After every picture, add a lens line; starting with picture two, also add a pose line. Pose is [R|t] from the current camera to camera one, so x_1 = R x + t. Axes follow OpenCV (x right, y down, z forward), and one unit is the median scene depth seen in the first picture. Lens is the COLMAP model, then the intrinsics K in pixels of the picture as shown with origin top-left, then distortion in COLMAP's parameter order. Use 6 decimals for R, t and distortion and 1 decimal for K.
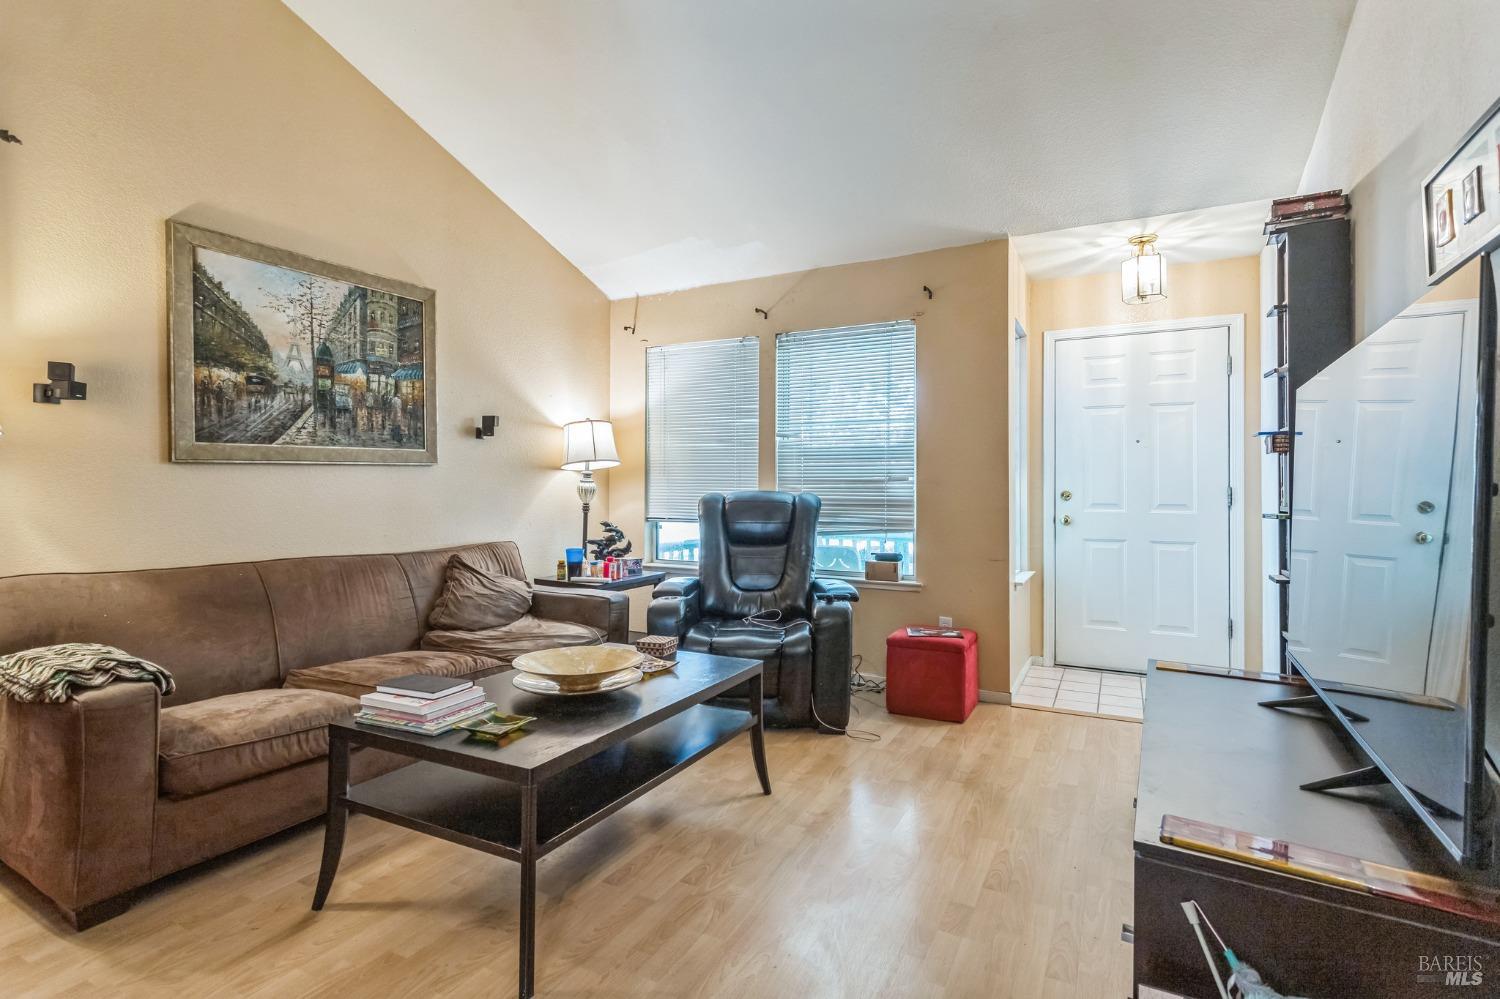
lens RADIAL K [[717.8, 0, 745.5], [0, 717.8, 488.8], [0, 0, 1]] dist [0.002313, 0.000710]
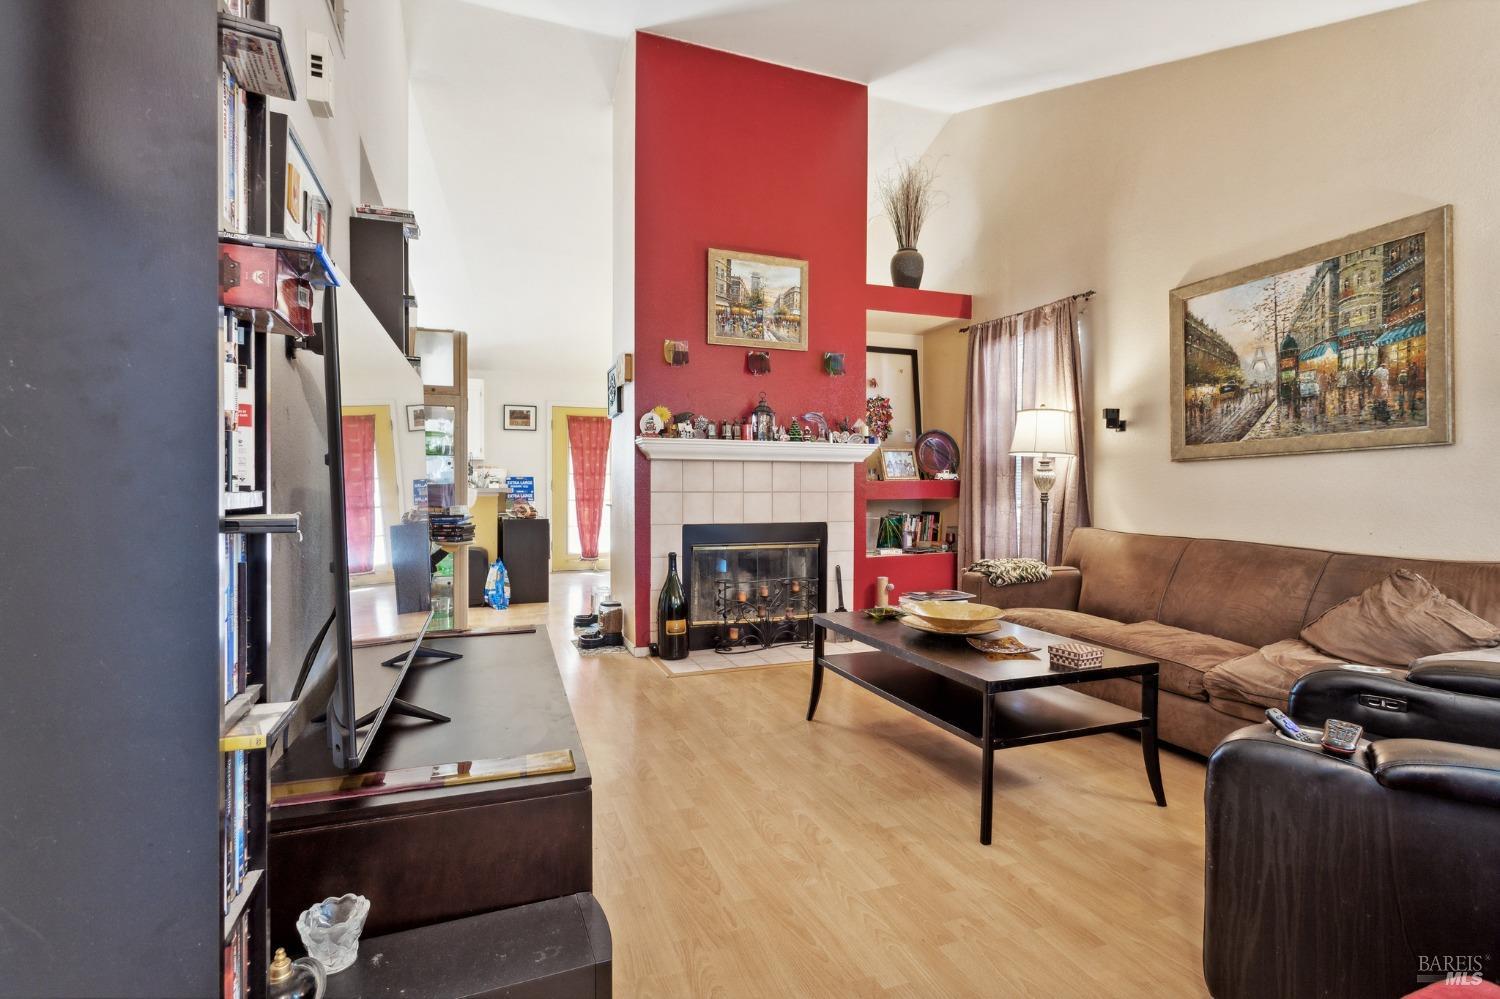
lens RADIAL K [[717.8, 0, 748.6], [0, 717.8, 498.2], [0, 0, 1]] dist [0.002313, 0.000710]
pose [[-0.659031, 0.002743, -0.752110, 0.683046], [-0.007069, 0.999927, 0.009840, 0.021766], [0.752082, 0.011802, -0.658964, 1.108827]]
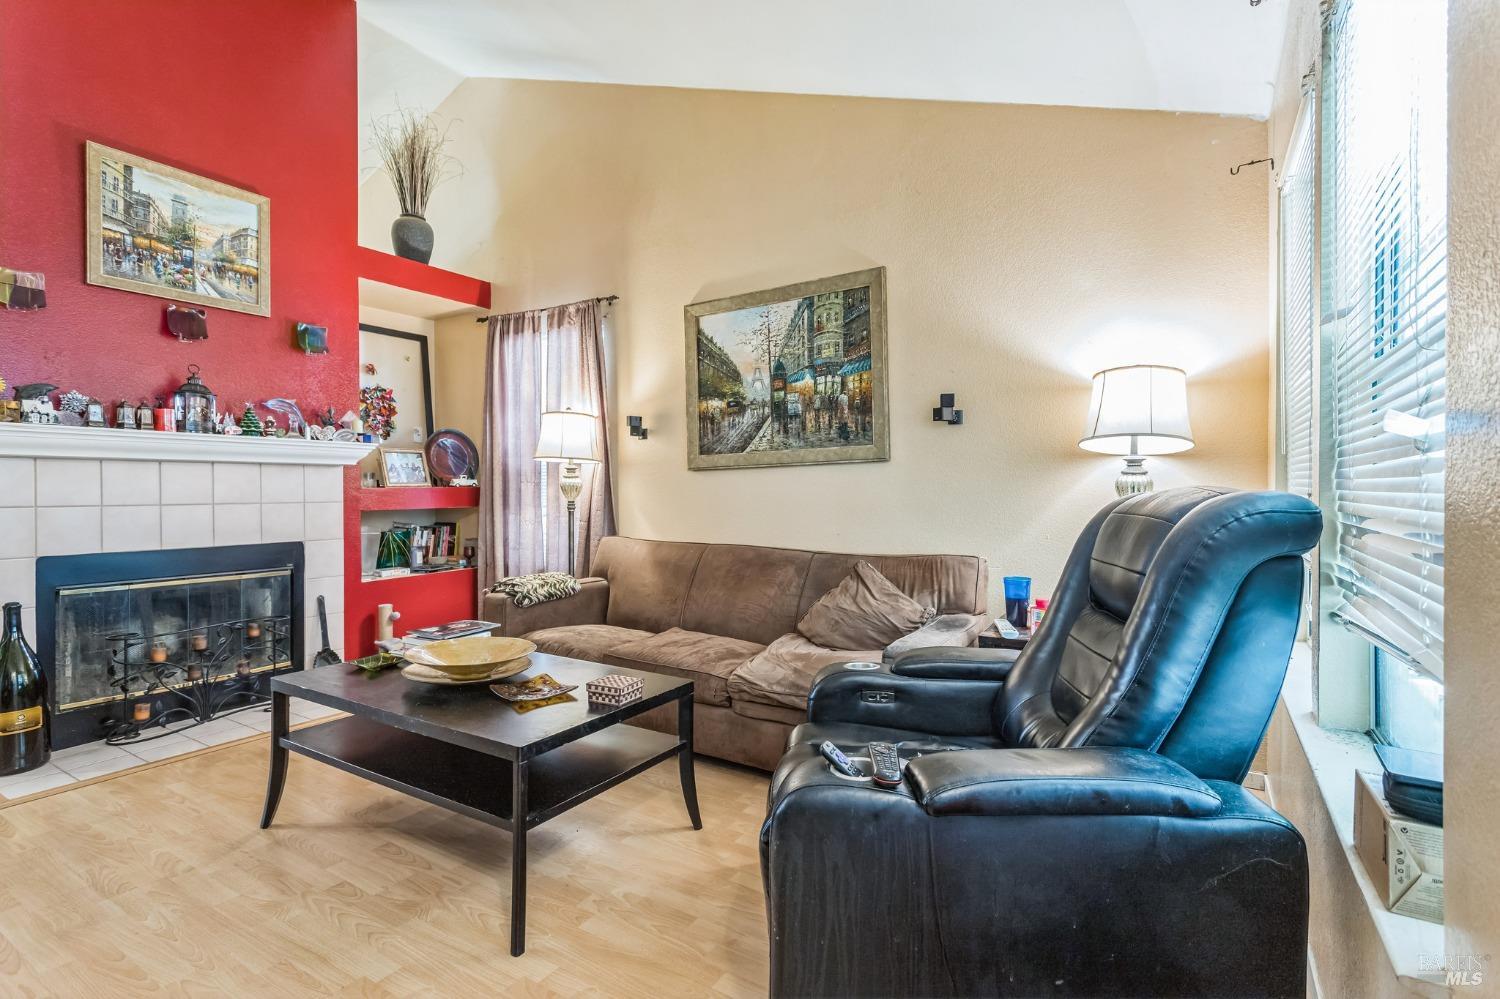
lens RADIAL K [[717.8, 0, 757.6], [0, 717.8, 491.4], [0, 0, 1]] dist [0.002313, 0.000710]
pose [[-0.063228, -0.004336, -0.997990, 0.553287], [0.002089, 0.999988, -0.004477, 0.010344], [0.997997, -0.002368, -0.063218, 1.048367]]
